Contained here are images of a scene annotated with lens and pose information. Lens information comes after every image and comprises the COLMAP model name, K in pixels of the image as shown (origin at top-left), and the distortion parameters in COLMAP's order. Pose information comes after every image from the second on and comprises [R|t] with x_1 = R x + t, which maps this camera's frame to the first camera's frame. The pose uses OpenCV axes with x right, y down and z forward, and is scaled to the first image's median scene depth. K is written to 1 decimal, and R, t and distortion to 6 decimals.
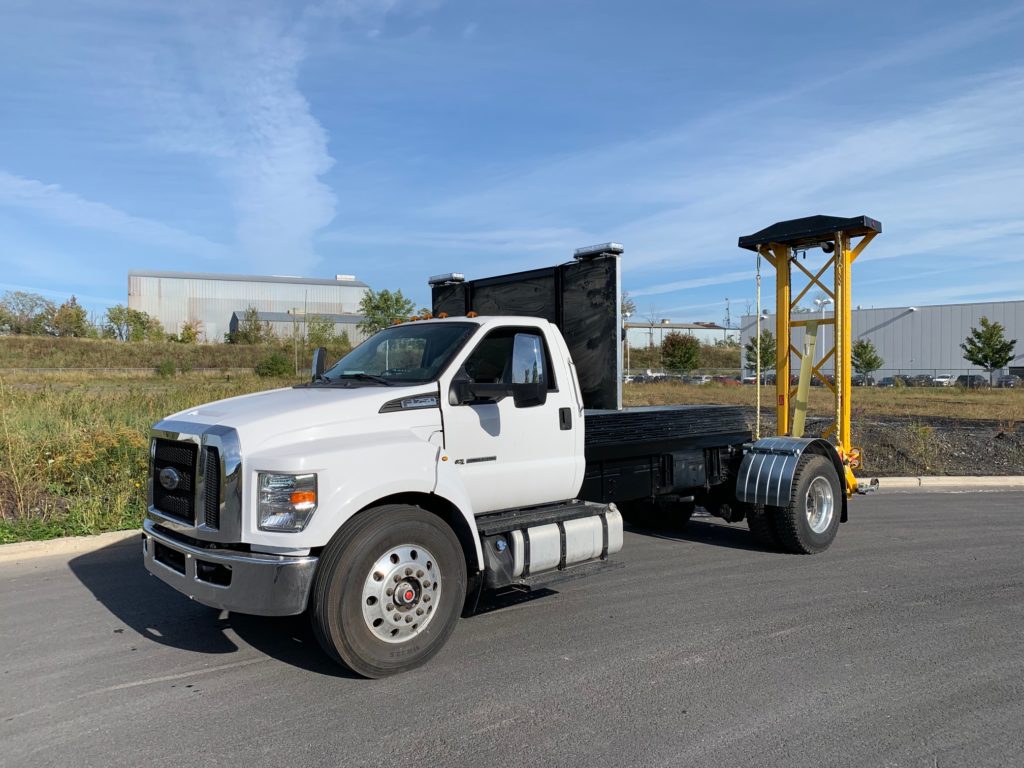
lens RADIAL K [[761.7, 0, 511.3], [0, 761.7, 380.2], [0, 0, 1]] dist [0.076908, -0.099934]
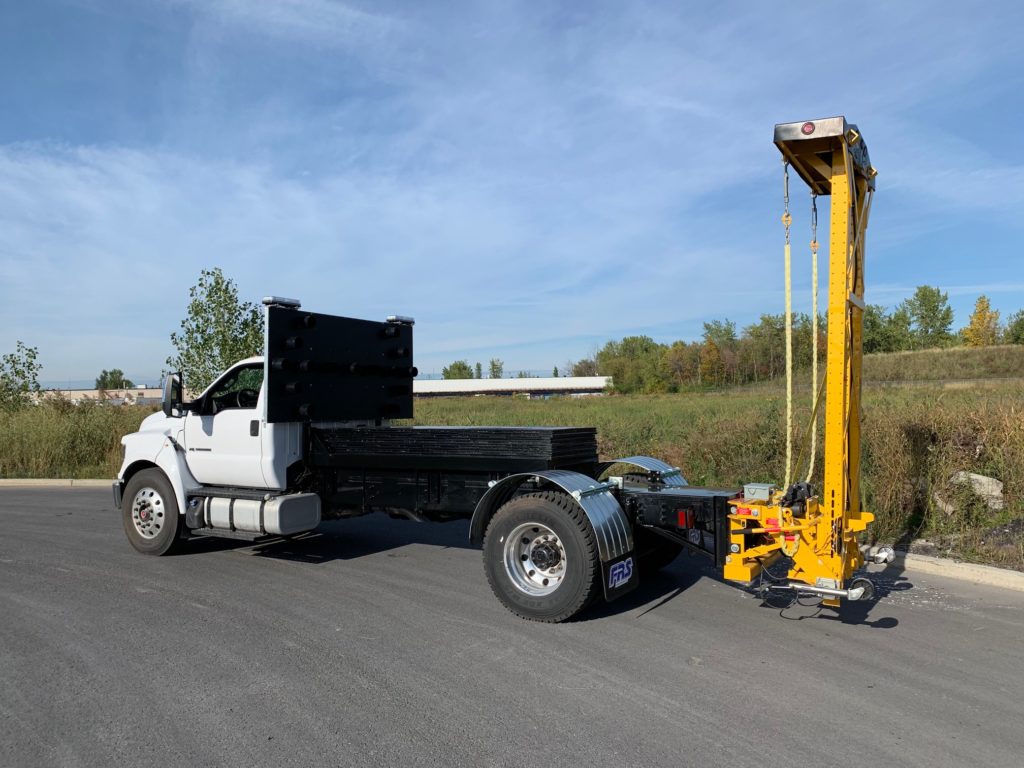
lens RADIAL K [[761.7, 0, 511.3], [0, 761.7, 380.2], [0, 0, 1]] dist [0.076908, -0.099934]
pose [[0.304364, -0.016622, -0.952411, 1.688234], [0.010585, 0.999845, -0.014067, -0.014518], [0.952497, -0.005800, 0.304493, 1.097473]]
